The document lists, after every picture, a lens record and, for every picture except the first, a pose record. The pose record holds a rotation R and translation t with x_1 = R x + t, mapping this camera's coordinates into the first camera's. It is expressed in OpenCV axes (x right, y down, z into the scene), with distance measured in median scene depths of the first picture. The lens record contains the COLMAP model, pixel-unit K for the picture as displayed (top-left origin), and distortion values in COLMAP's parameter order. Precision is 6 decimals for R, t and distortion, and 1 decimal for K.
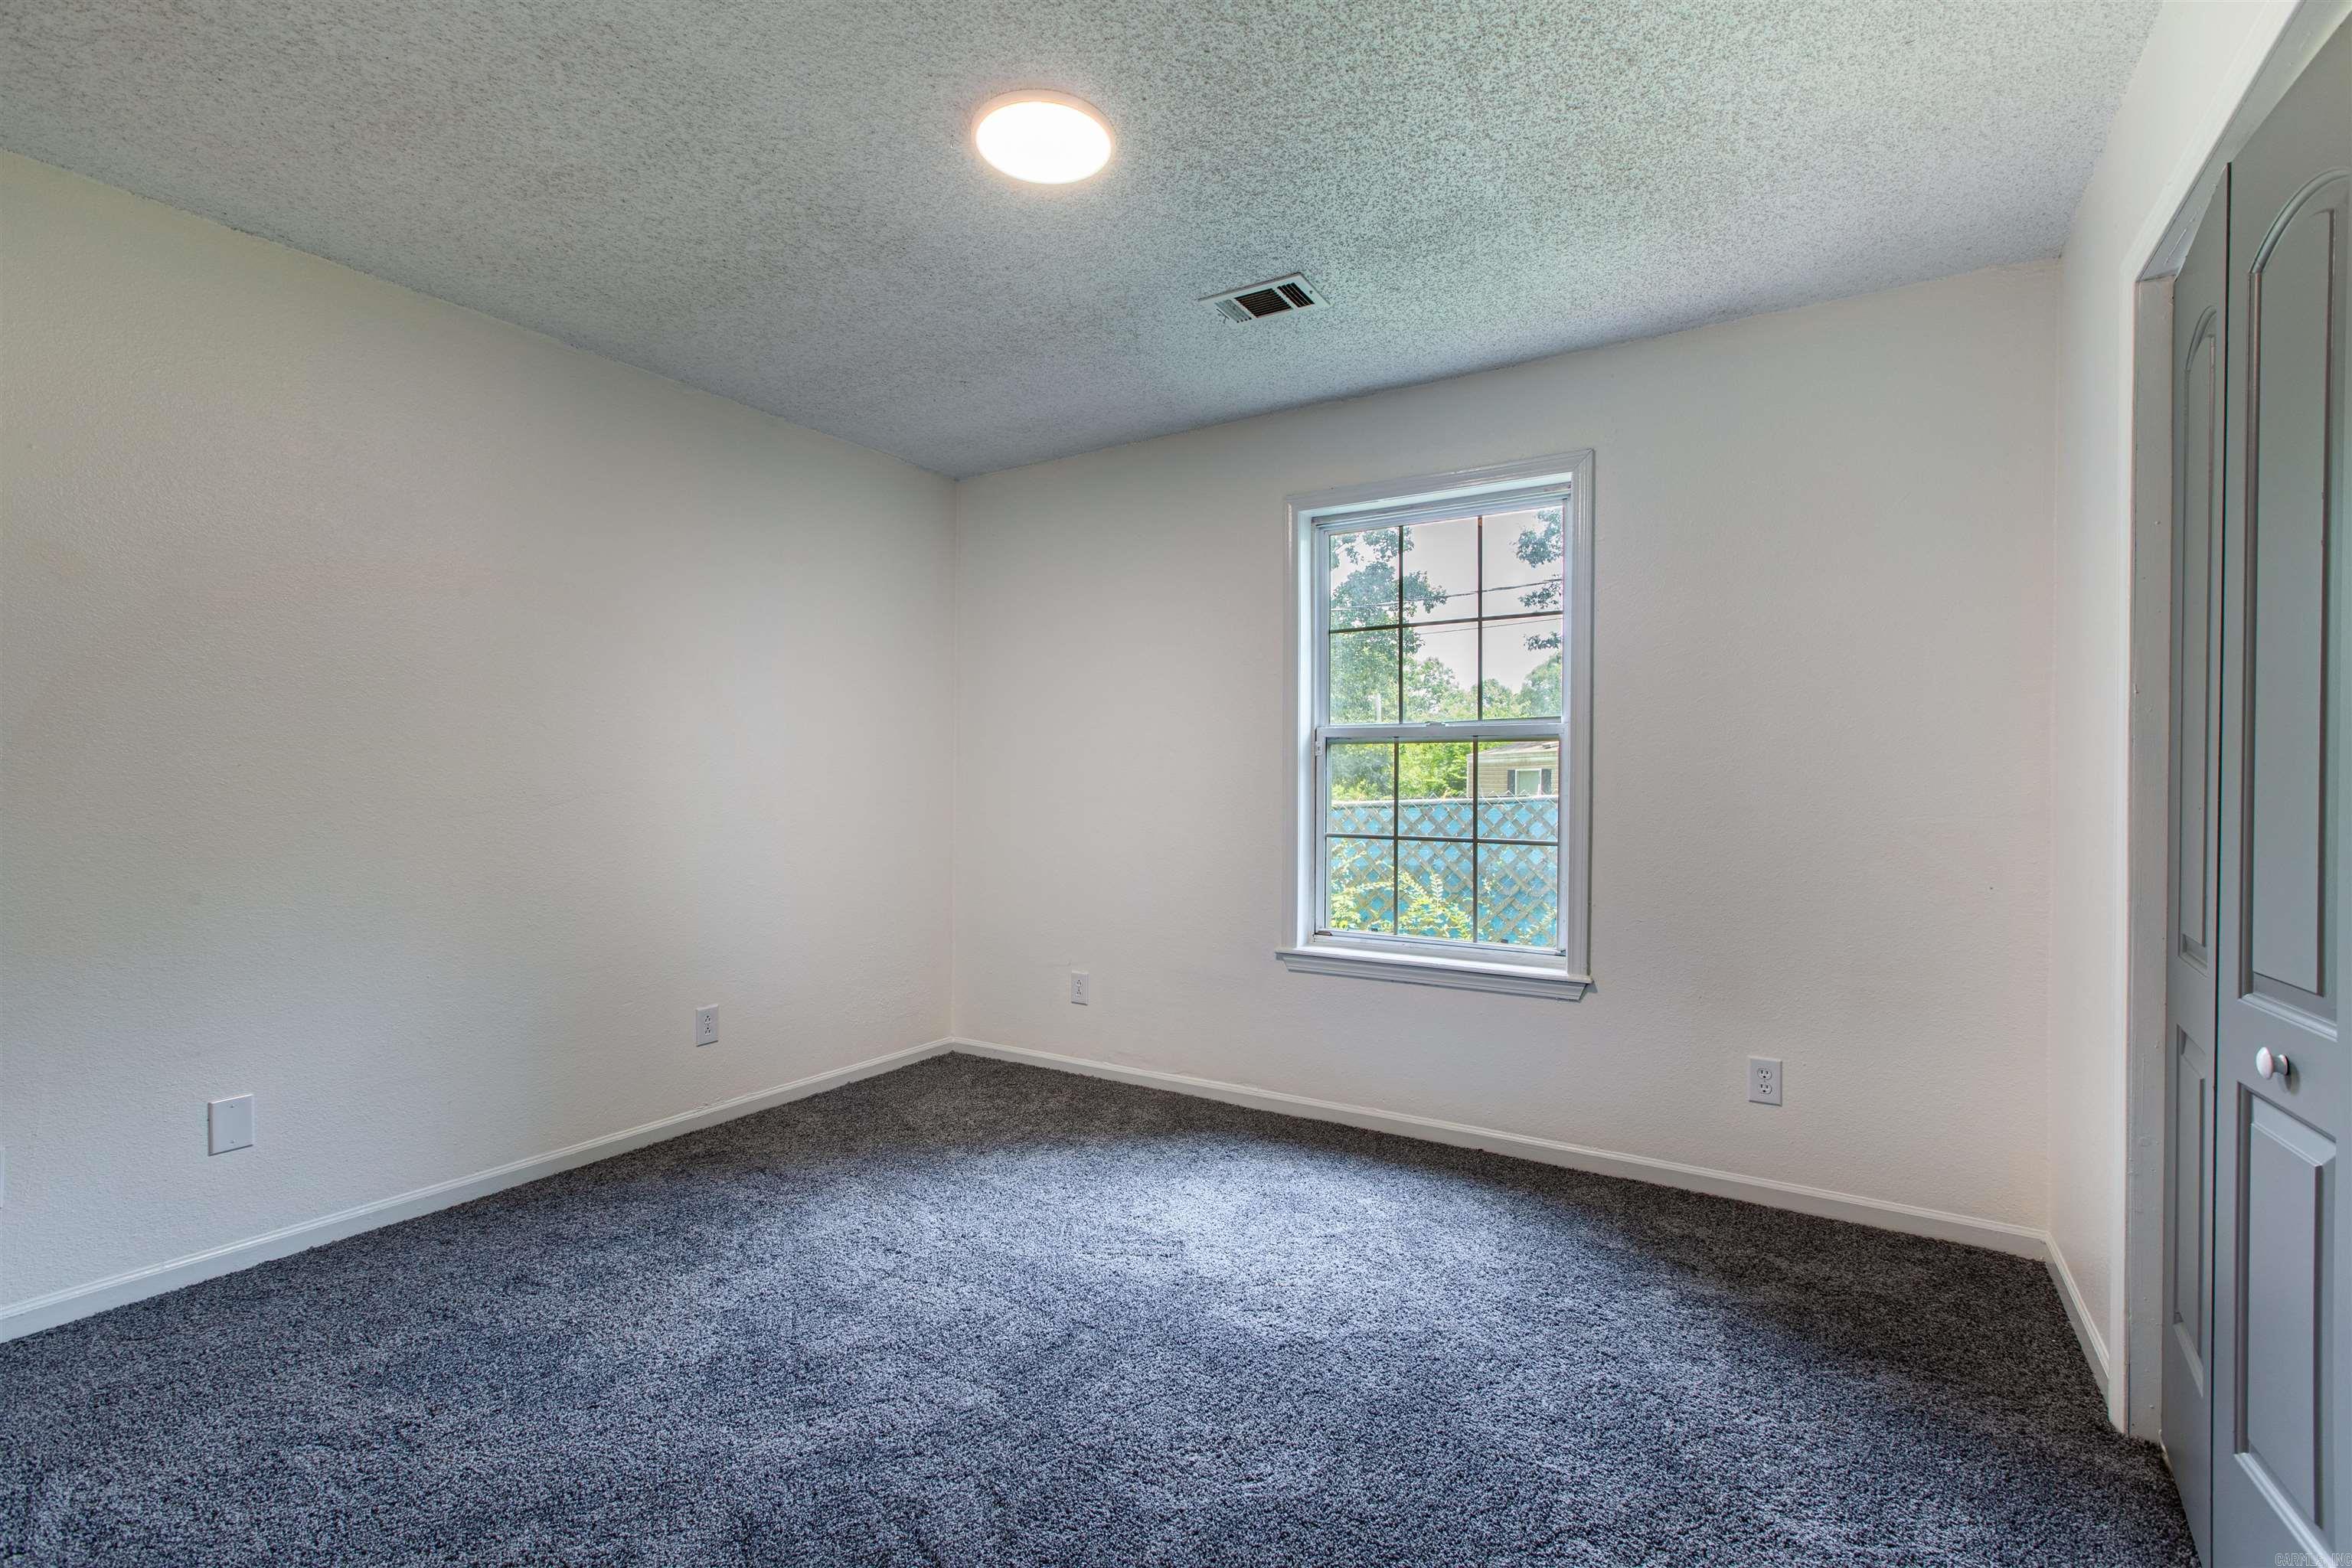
lens RADIAL K [[1053.0, 0, 1175.3], [0, 1053.0, 788.8], [0, 0, 1]] dist [0.004658, 0.000067]
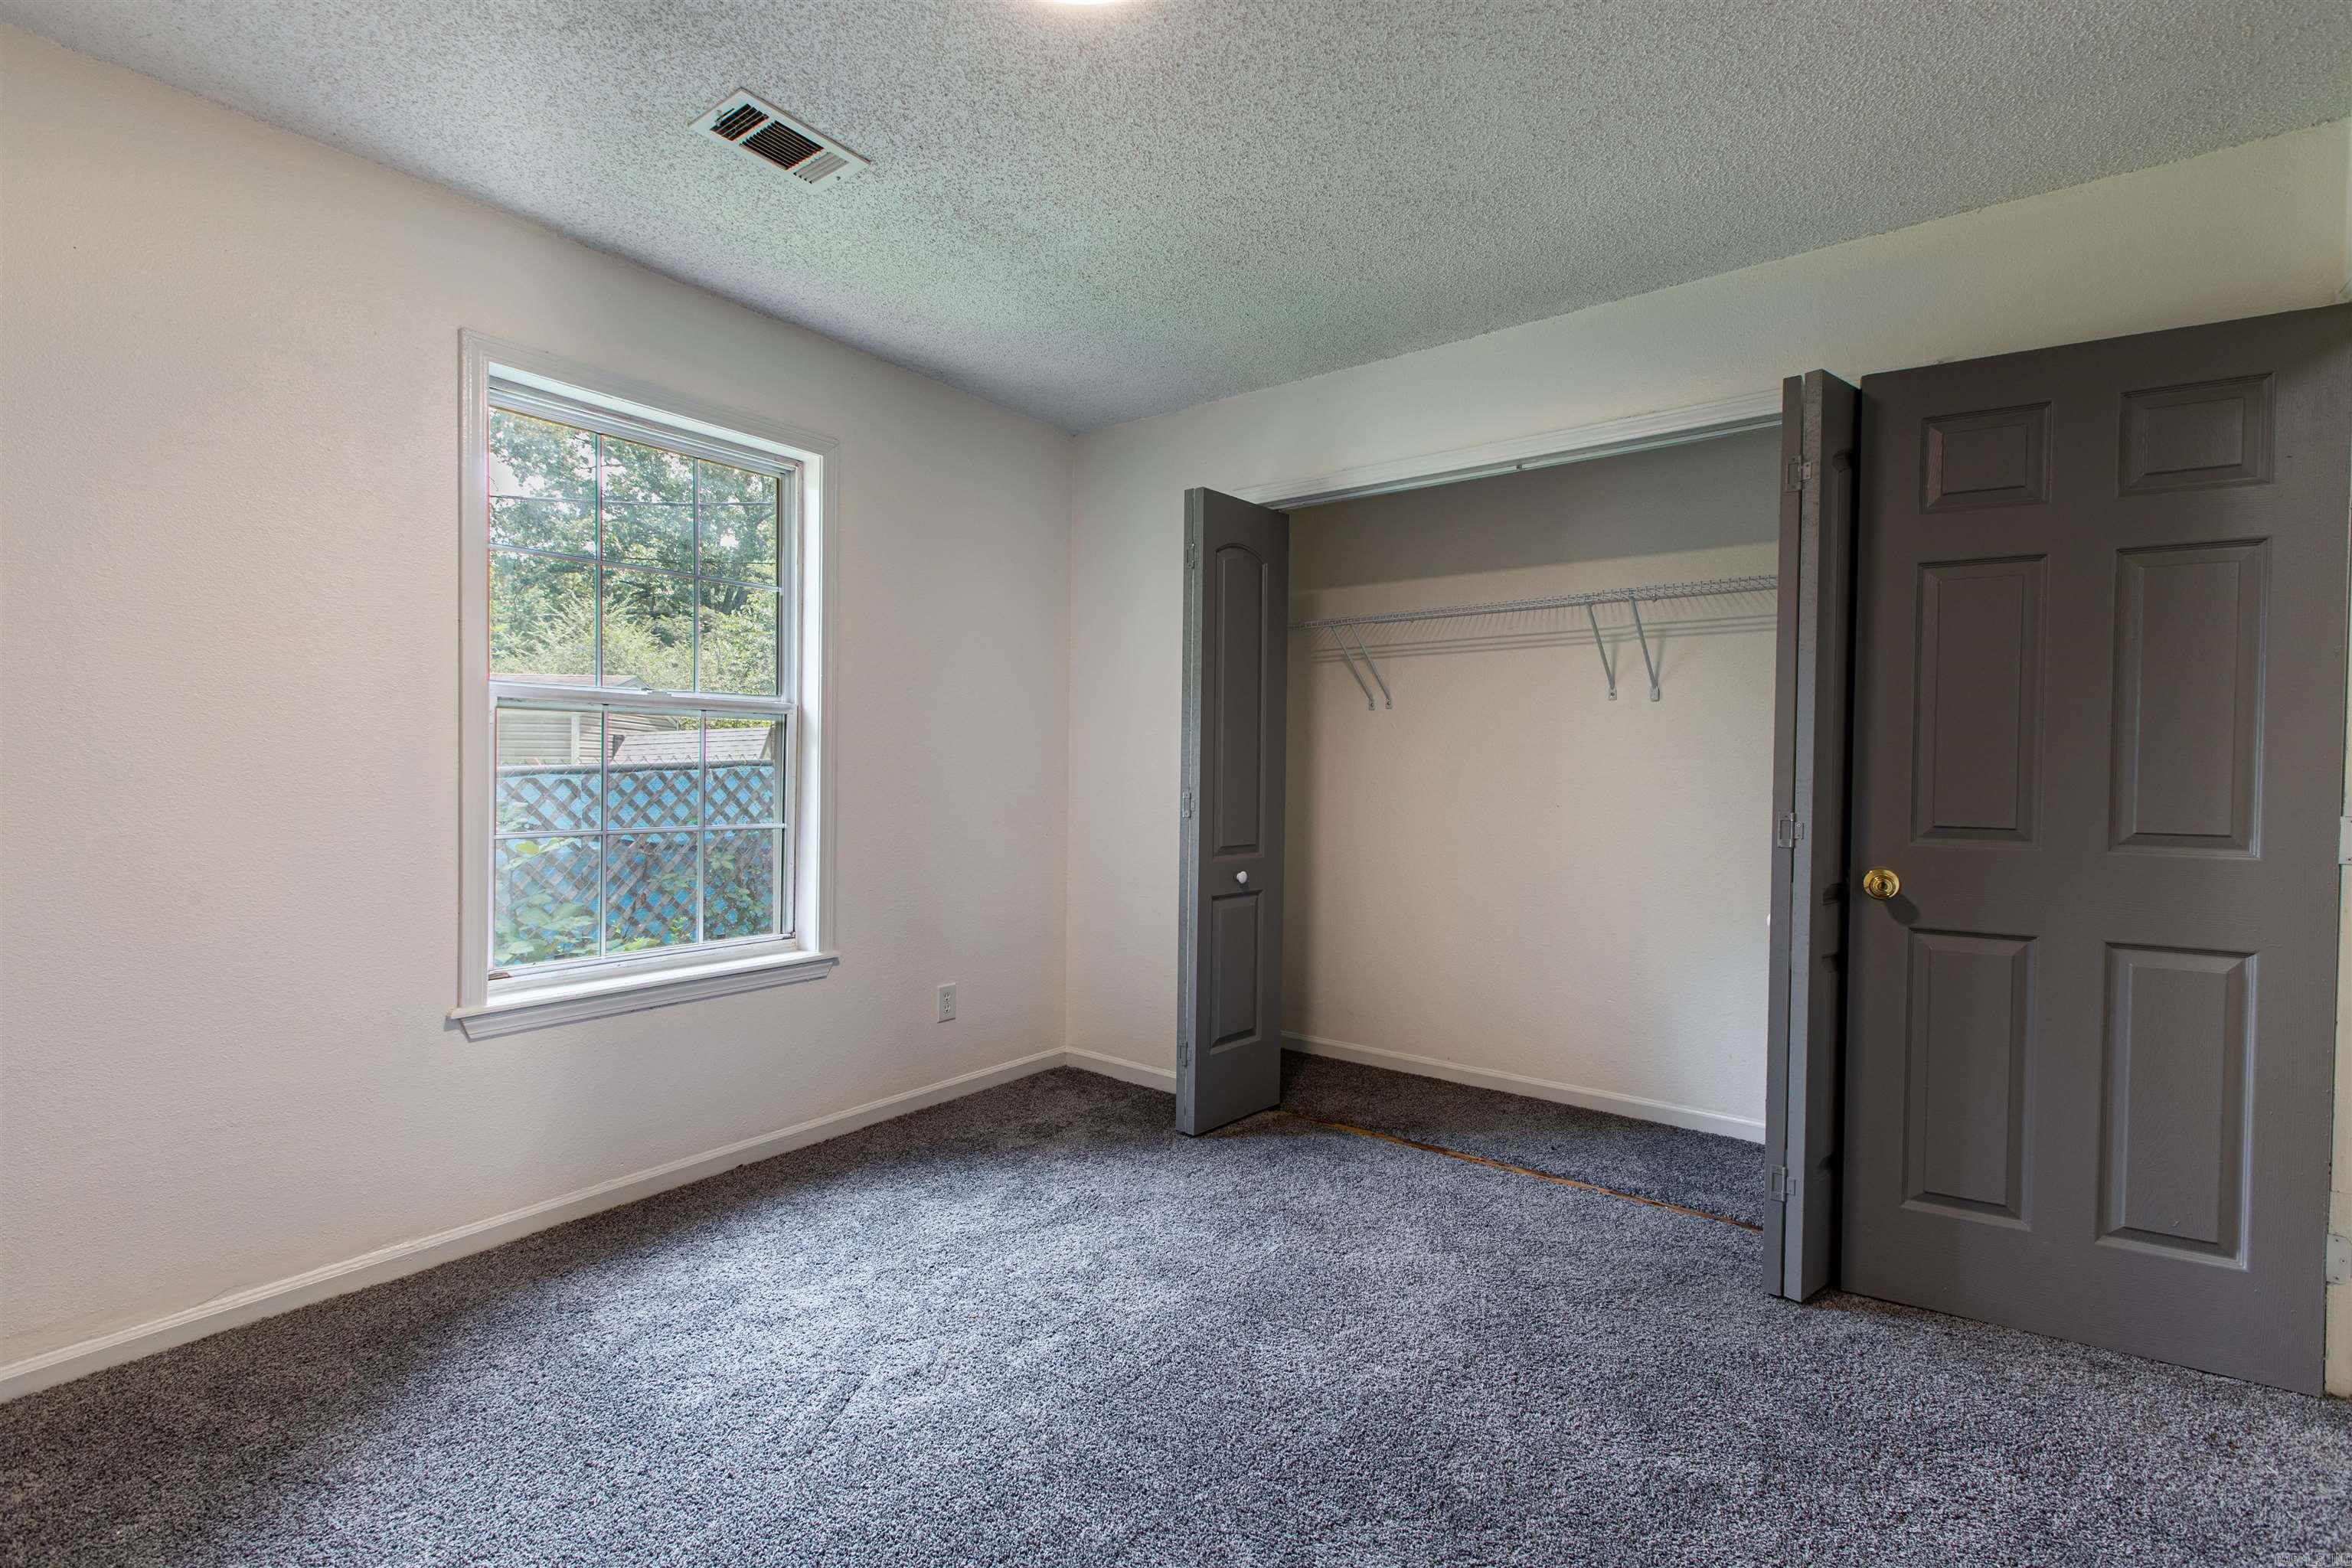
lens RADIAL K [[1053.0, 0, 1171.5], [0, 1053.0, 770.9], [0, 0, 1]] dist [0.004658, 0.000067]
pose [[0.097422, -0.016890, 0.995100, -0.626014], [-0.008330, 0.999807, 0.017785, -0.022055], [-0.995208, -0.010022, 0.097262, 0.582104]]
